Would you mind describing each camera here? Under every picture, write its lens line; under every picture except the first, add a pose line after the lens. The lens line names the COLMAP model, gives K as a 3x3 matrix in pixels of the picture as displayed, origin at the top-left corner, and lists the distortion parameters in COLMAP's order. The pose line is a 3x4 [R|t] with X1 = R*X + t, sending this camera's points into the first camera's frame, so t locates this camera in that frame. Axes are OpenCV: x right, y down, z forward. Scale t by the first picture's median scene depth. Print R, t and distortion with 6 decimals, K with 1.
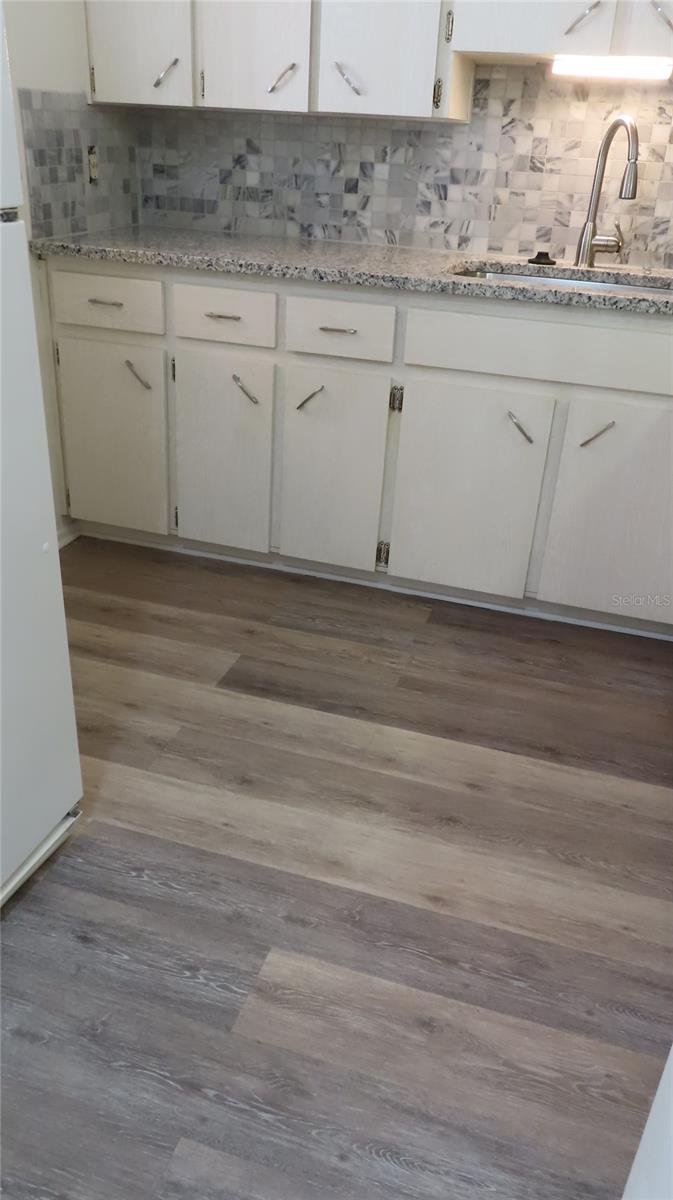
lens RADIAL K [[936.0, 0, 344.5], [0, 936.0, 594.2], [0, 0, 1]] dist [0.004262, 0.005281]
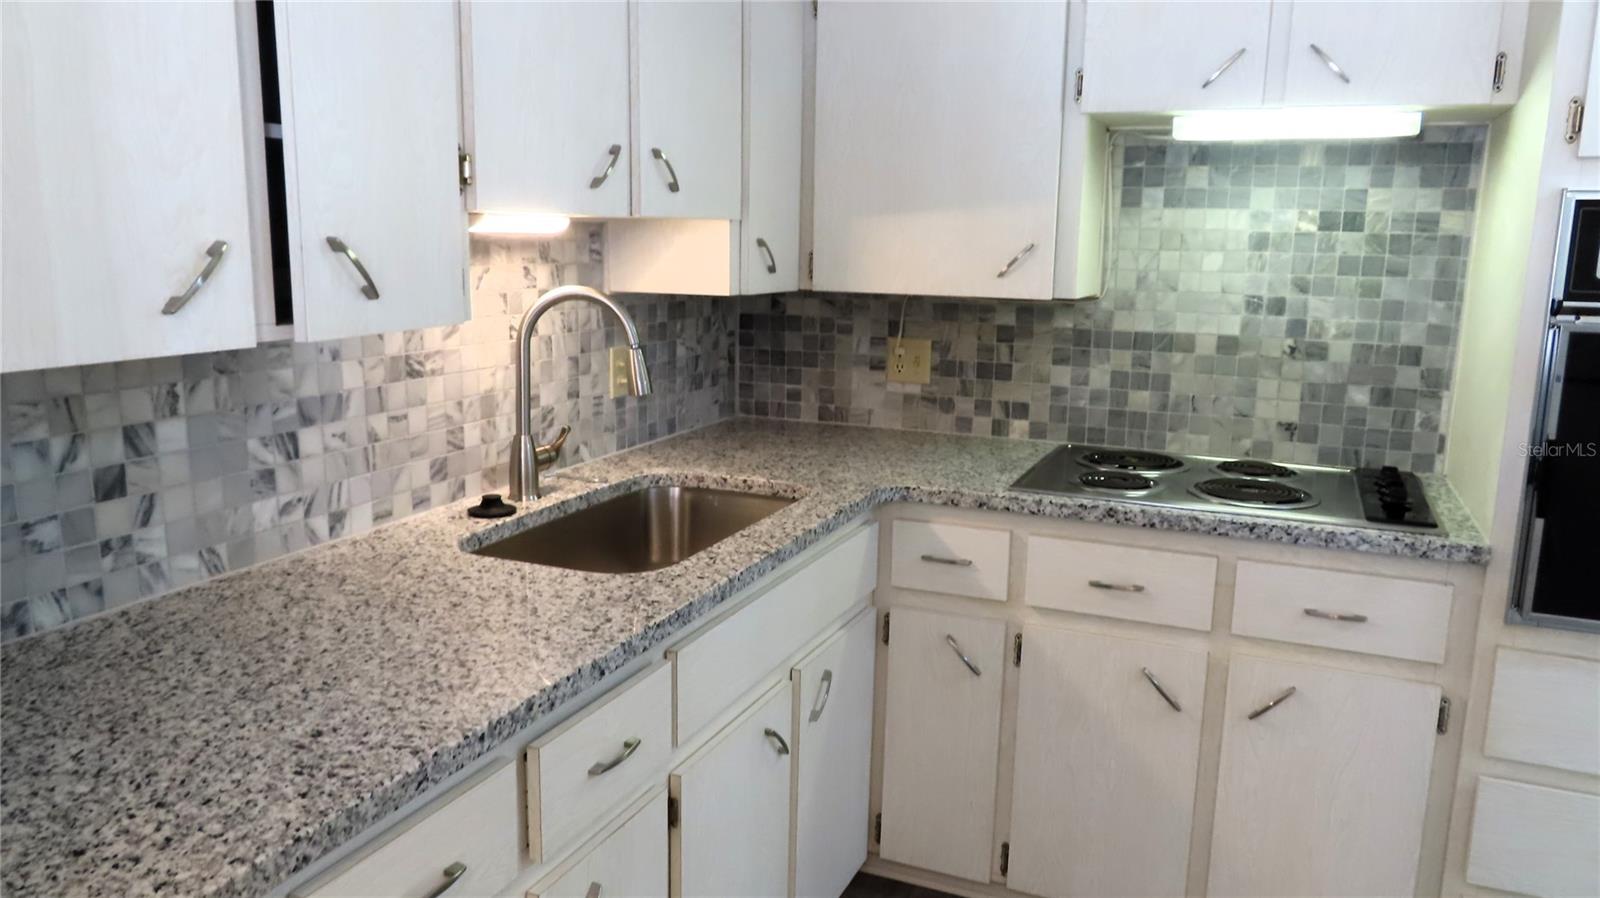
lens RADIAL K [[1165.1, 0, 808.7], [0, 1165.1, 455.5], [0, 0, 1]] dist [0.005900, 0.003361]
pose [[0.101272, -0.241741, 0.965042, -0.482784], [0.422203, 0.888787, 0.178334, -0.436945], [-0.900827, 0.389383, 0.192073, 0.665208]]
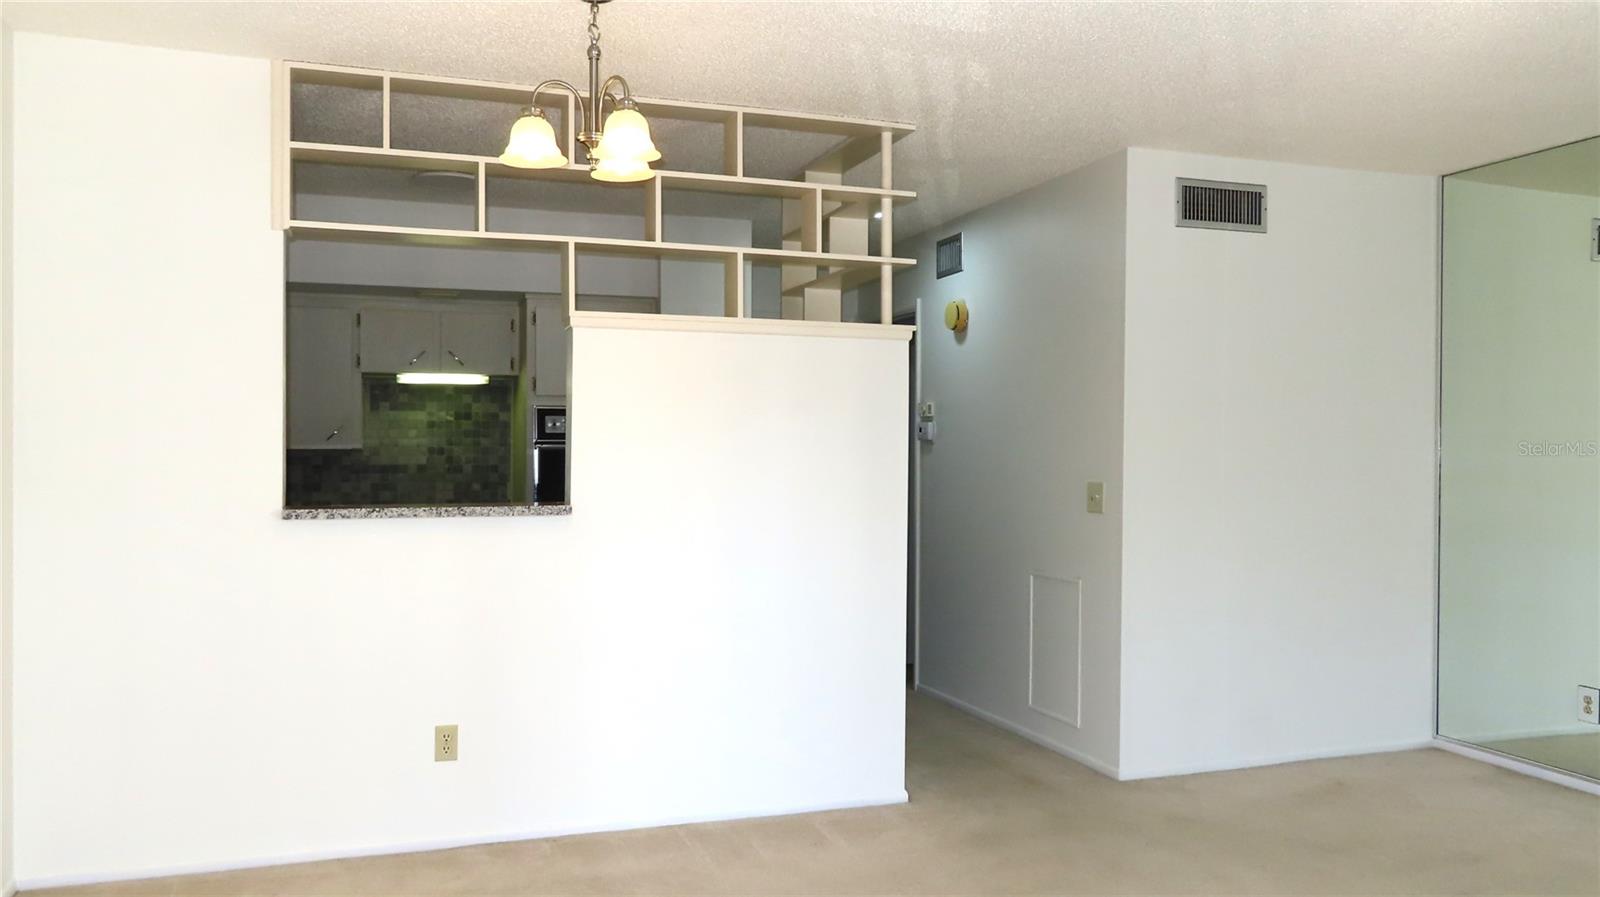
lens RADIAL K [[1231.3, 0, 801.0], [0, 1231.3, 444.7], [0, 0, 1]] dist [-0.006758, 0.005126]
pose [[-0.591704, -0.060224, 0.803903, -1.815979], [0.318099, 0.898849, 0.301470, -0.720108], [-0.740743, 0.434101, -0.512695, 1.153053]]
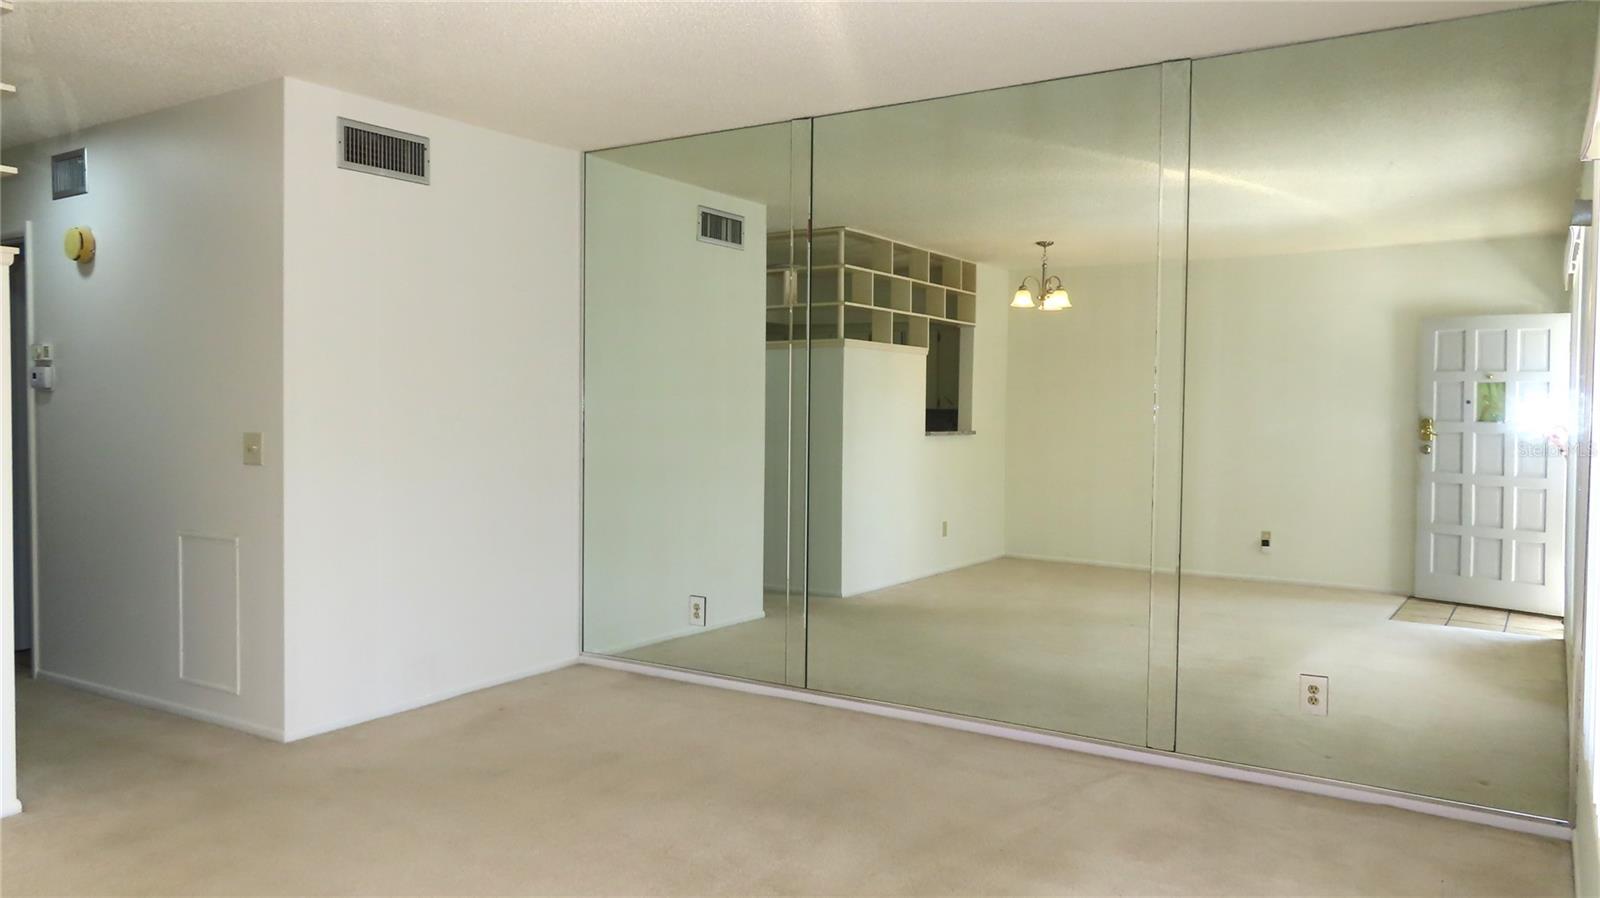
lens RADIAL K [[1175.5, 0, 803.3], [0, 1175.5, 442.2], [0, 0, 1]] dist [-0.006113, 0.000713]
pose [[-0.962635, -0.070455, 0.261476, -1.775208], [0.061686, 0.883127, 0.465060, -0.680485], [-0.263682, 0.463813, -0.845783, 1.103411]]
